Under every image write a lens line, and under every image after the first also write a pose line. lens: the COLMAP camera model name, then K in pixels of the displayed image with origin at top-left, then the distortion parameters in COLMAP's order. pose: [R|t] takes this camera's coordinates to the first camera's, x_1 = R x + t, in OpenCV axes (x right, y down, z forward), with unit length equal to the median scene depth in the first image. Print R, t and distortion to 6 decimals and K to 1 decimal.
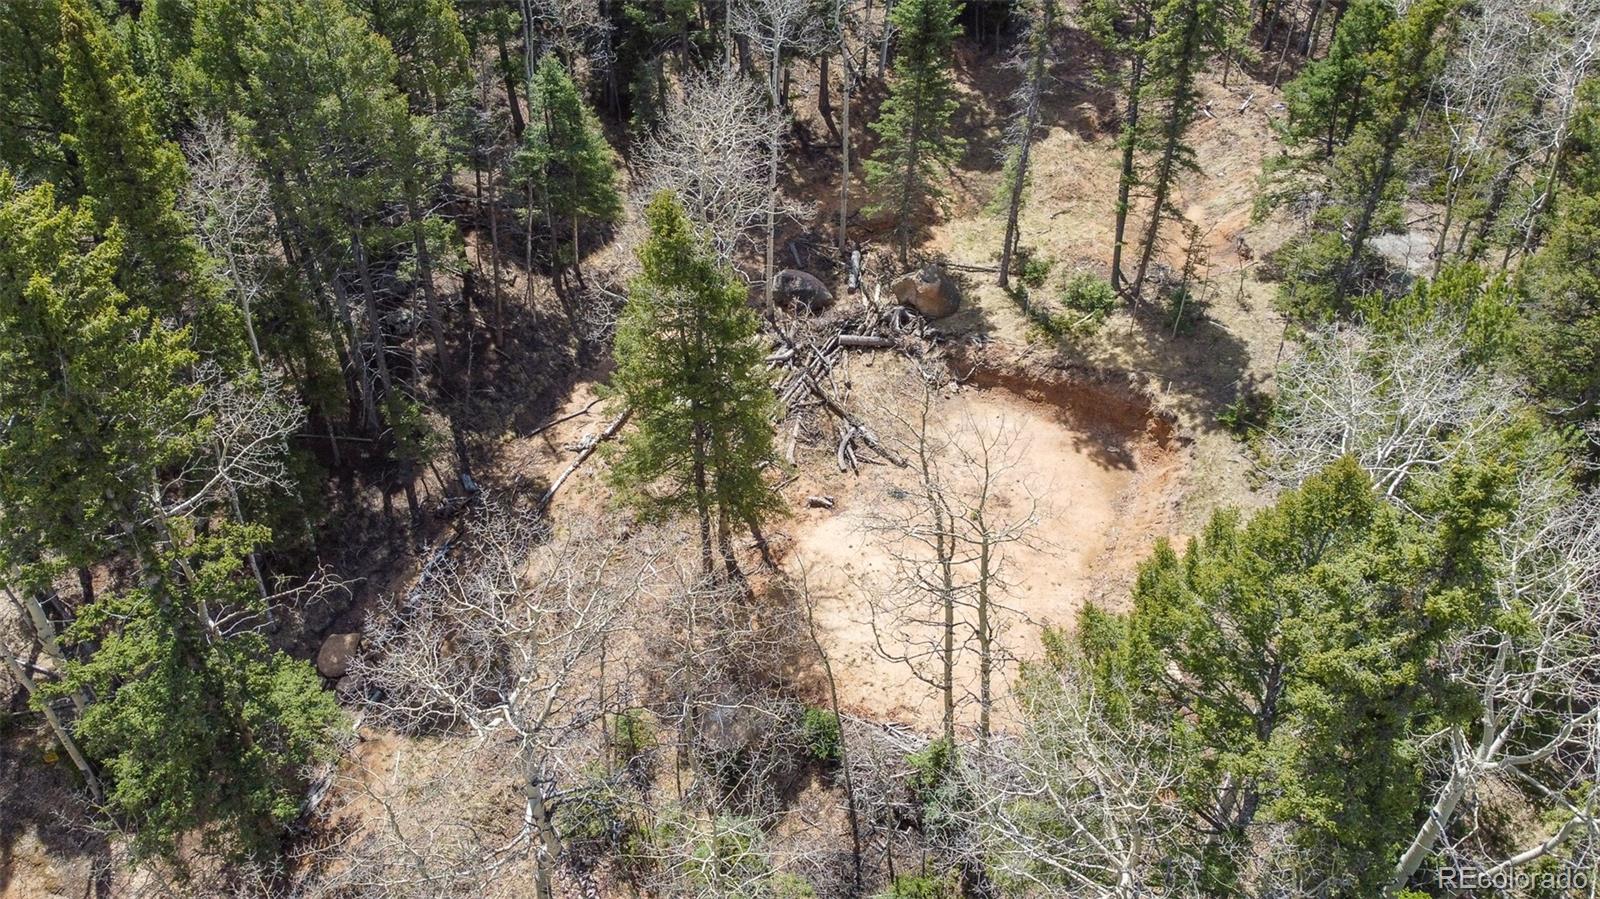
lens RADIAL K [[1209.1, 0, 796.3], [0, 1209.1, 451.9], [0, 0, 1]] dist [-0.006109, -0.008922]
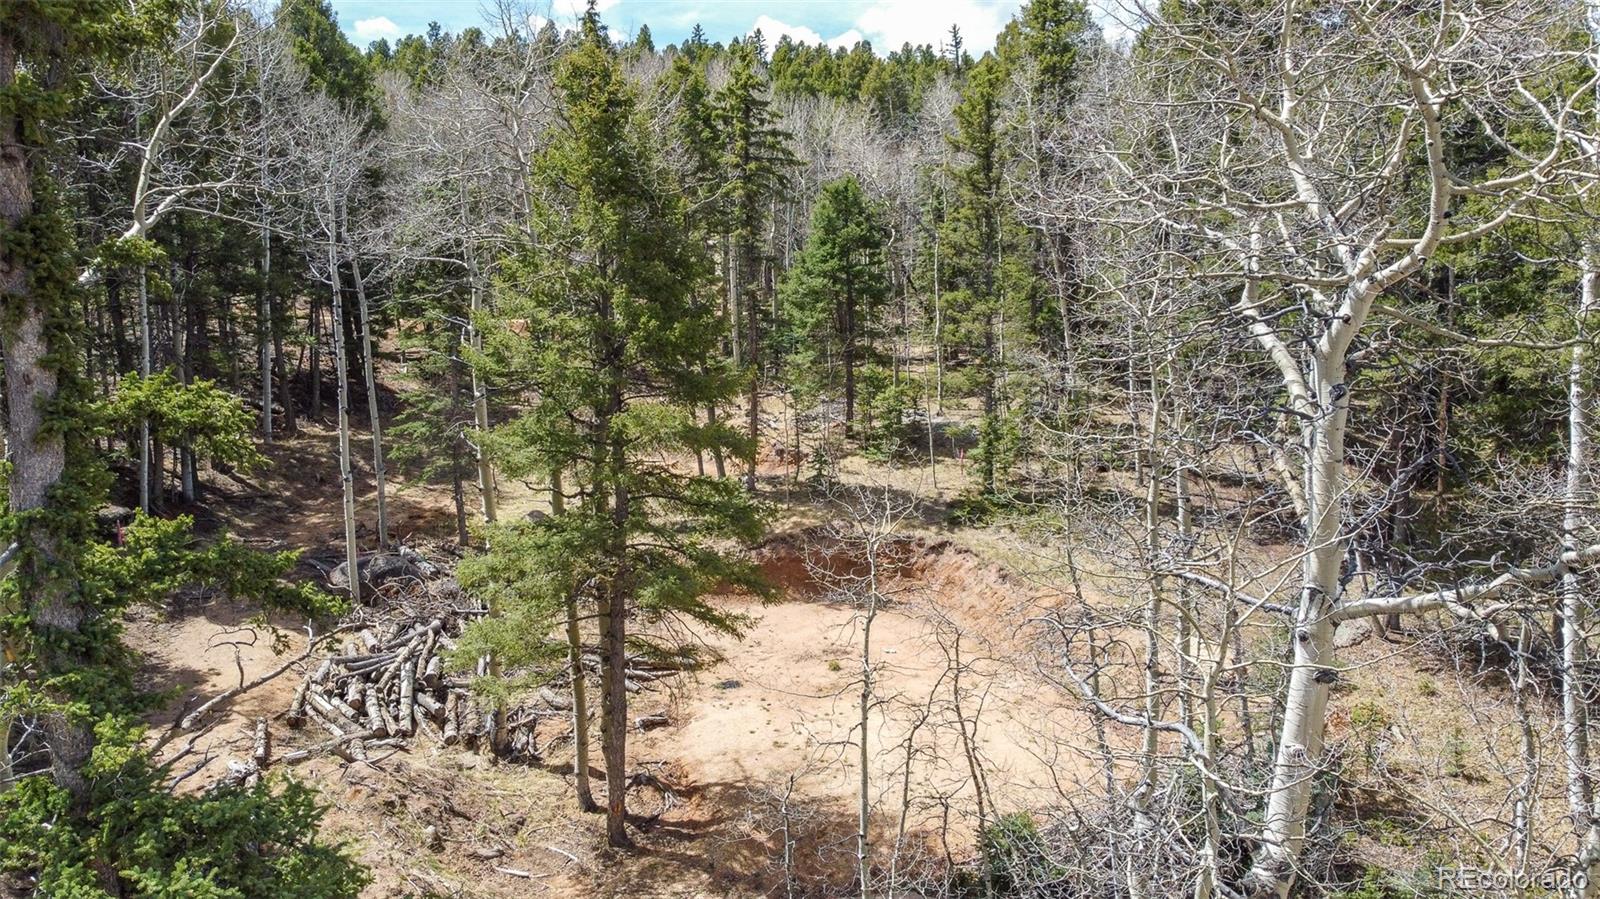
lens RADIAL K [[1209.1, 0, 796.3], [0, 1209.1, 451.9], [0, 0, 1]] dist [-0.006109, -0.008922]
pose [[0.698210, -0.124646, 0.704958, -0.335855], [0.463310, 0.829371, -0.312231, 0.145998], [-0.545753, 0.544617, 0.636825, 0.409170]]
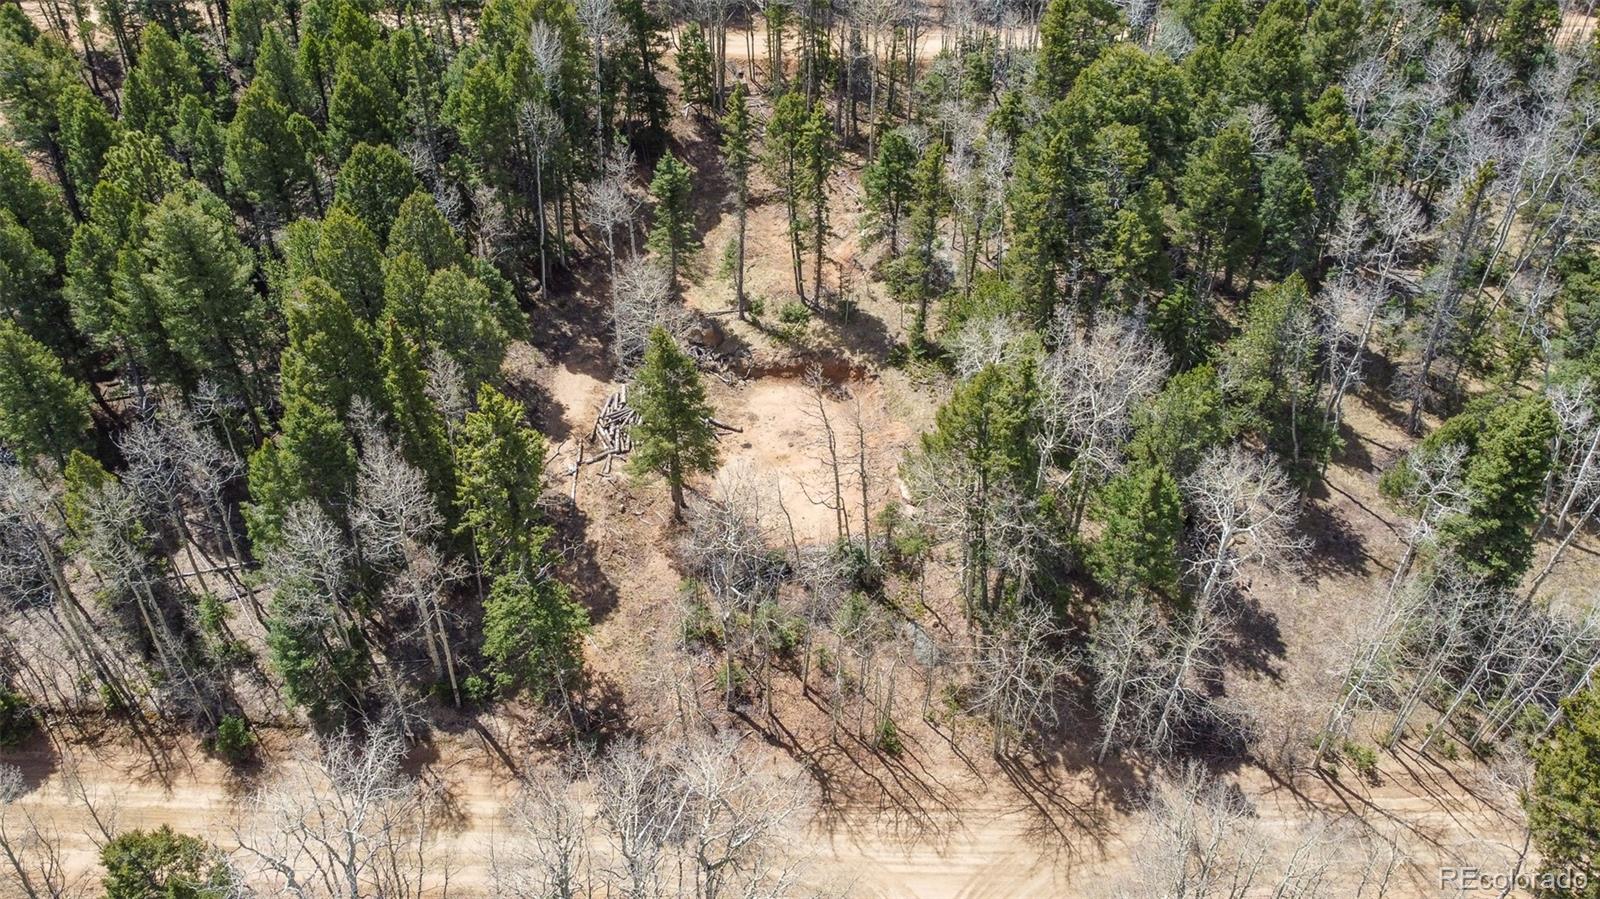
lens RADIAL K [[1225.0, 0, 800.0], [0, 1225.0, 449.5], [0, 0, 1]] dist [-0.000996, -0.001649]
pose [[0.892848, -0.284697, 0.348956, -0.450073], [0.282363, 0.957508, 0.058726, -0.041996], [-0.350847, 0.046099, 0.935297, -0.703050]]
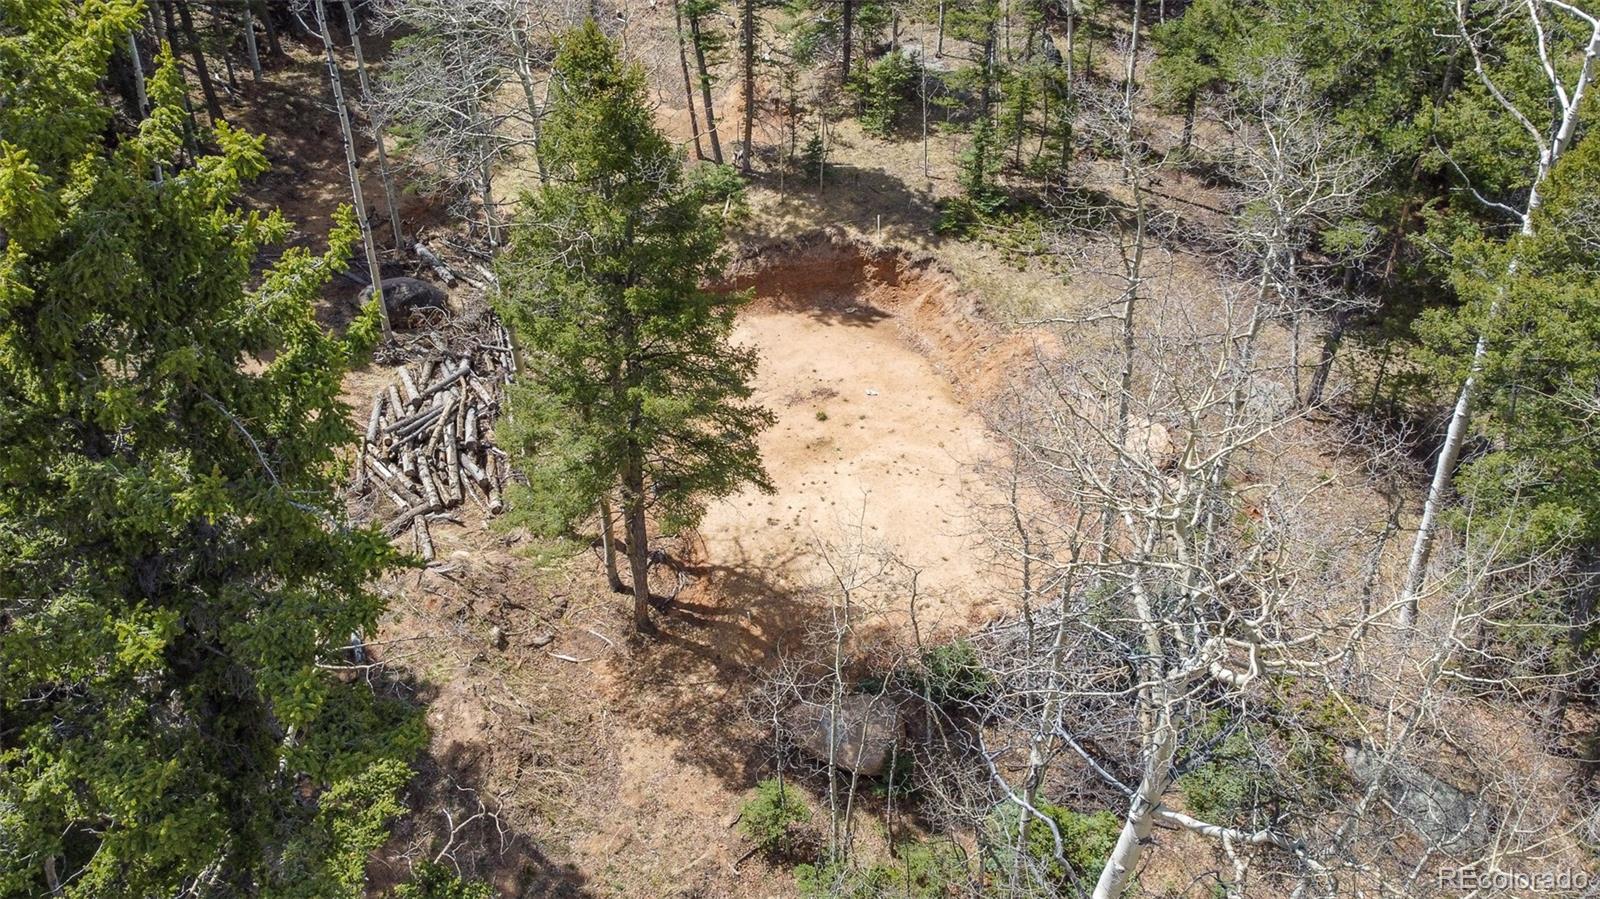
lens RADIAL K [[1209.1, 0, 796.3], [0, 1209.1, 451.9], [0, 0, 1]] dist [-0.006109, -0.008922]
pose [[0.699490, -0.417405, 0.580075, -0.327307], [0.449543, 0.887989, 0.096885, -0.013179], [-0.555540, 0.192998, 0.808781, 0.286359]]
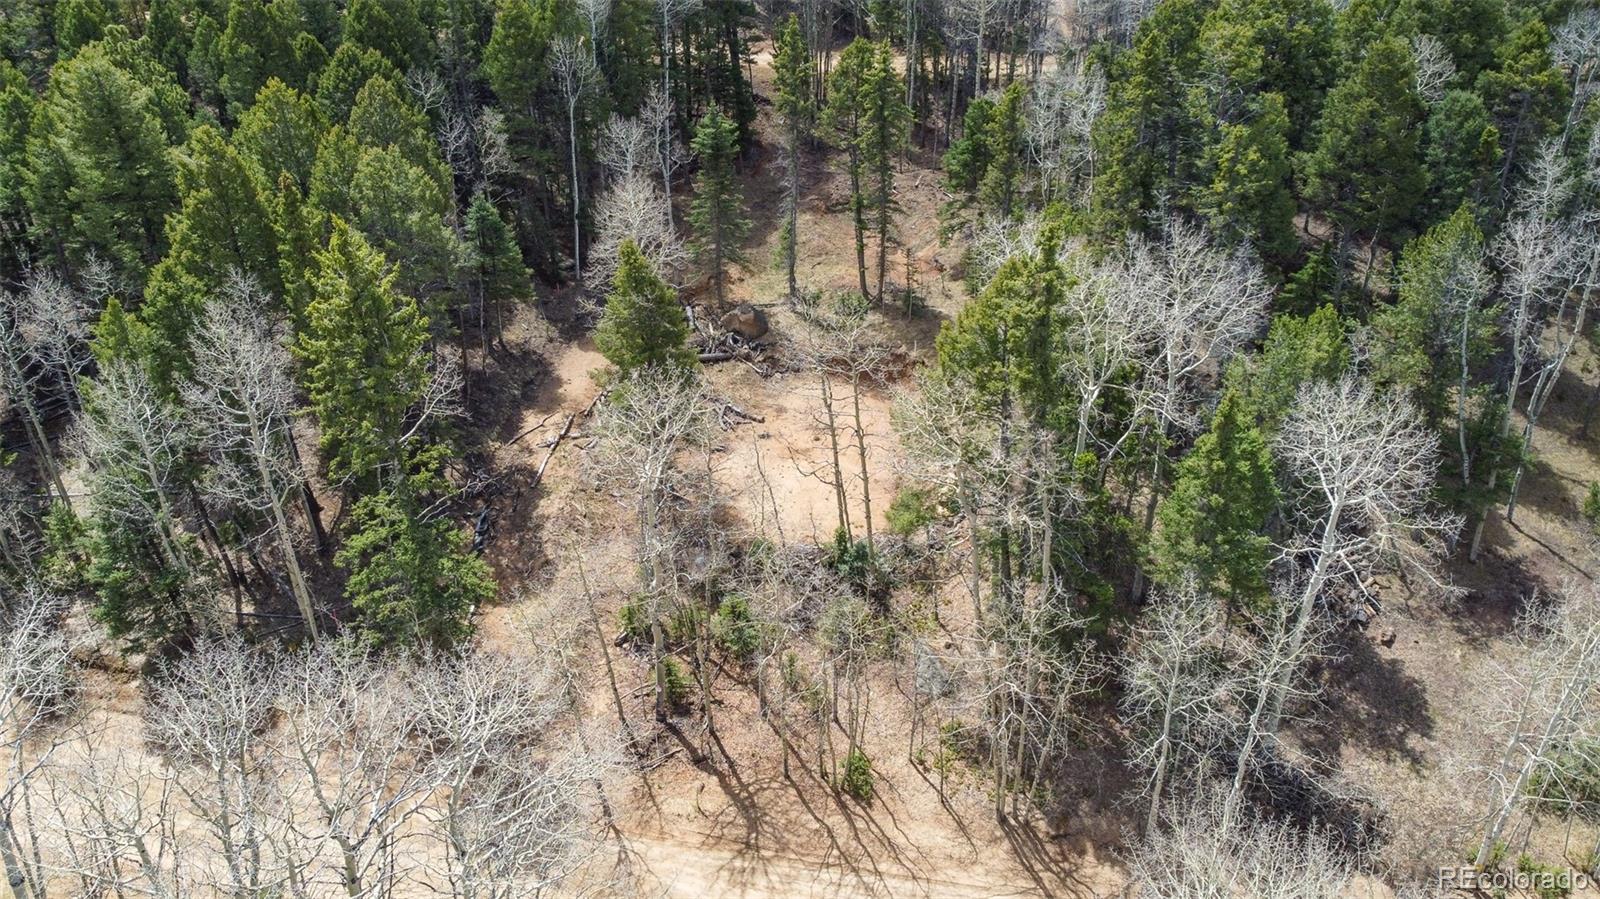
lens RADIAL K [[1209.1, 0, 796.3], [0, 1209.1, 451.9], [0, 0, 1]] dist [-0.006109, -0.008922]
pose [[0.957998, -0.170762, 0.230393, -0.211943], [0.199255, 0.974142, -0.106510, 0.204259], [-0.206247, 0.147943, 0.967251, -0.443027]]
